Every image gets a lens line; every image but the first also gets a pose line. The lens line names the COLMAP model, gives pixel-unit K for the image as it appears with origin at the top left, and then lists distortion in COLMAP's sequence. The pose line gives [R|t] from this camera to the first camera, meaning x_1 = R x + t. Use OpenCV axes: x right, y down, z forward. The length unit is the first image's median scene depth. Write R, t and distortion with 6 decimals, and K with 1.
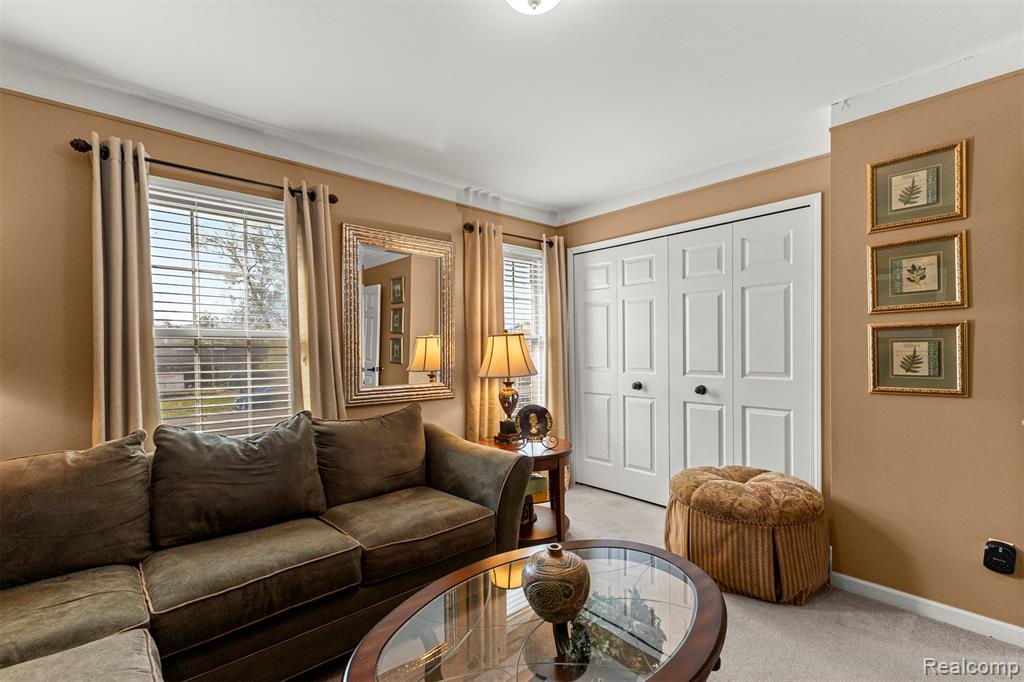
lens RADIAL K [[458.2, 0, 507.1], [0, 458.2, 352.8], [0, 0, 1]] dist [0.024373, -0.009171]
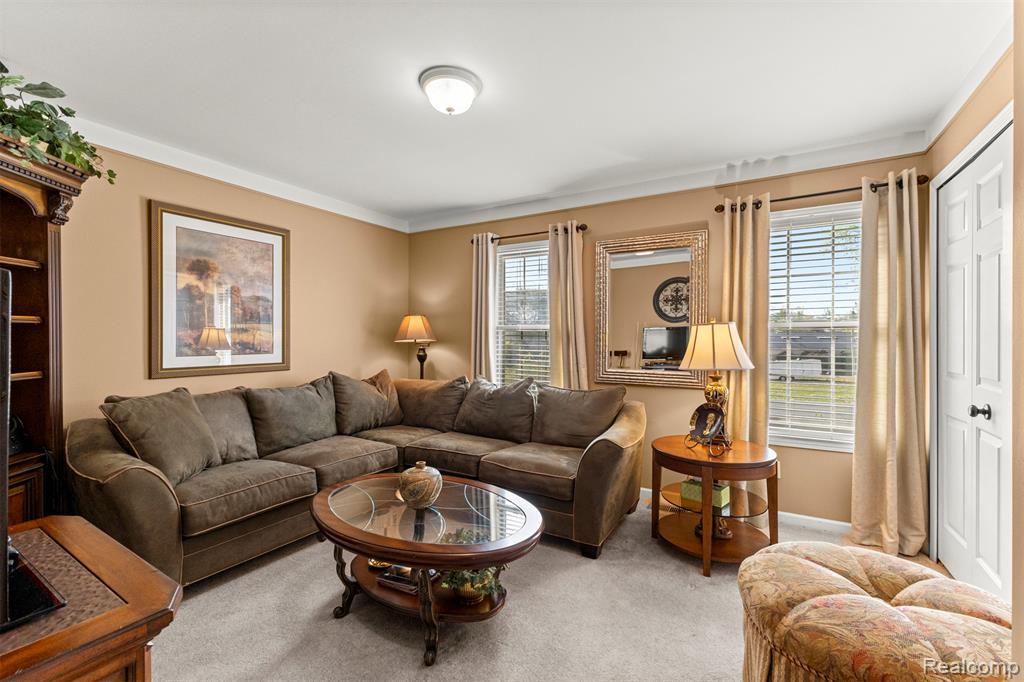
lens RADIAL K [[446.2, 0, 513.7], [0, 446.2, 332.1], [0, 0, 1]] dist [0.012267, -0.001249]
pose [[0.300314, -0.001459, -0.953839, 0.639952], [-0.018463, 0.999803, -0.007343, -0.007412], [0.953662, 0.019816, 0.300227, 0.322281]]
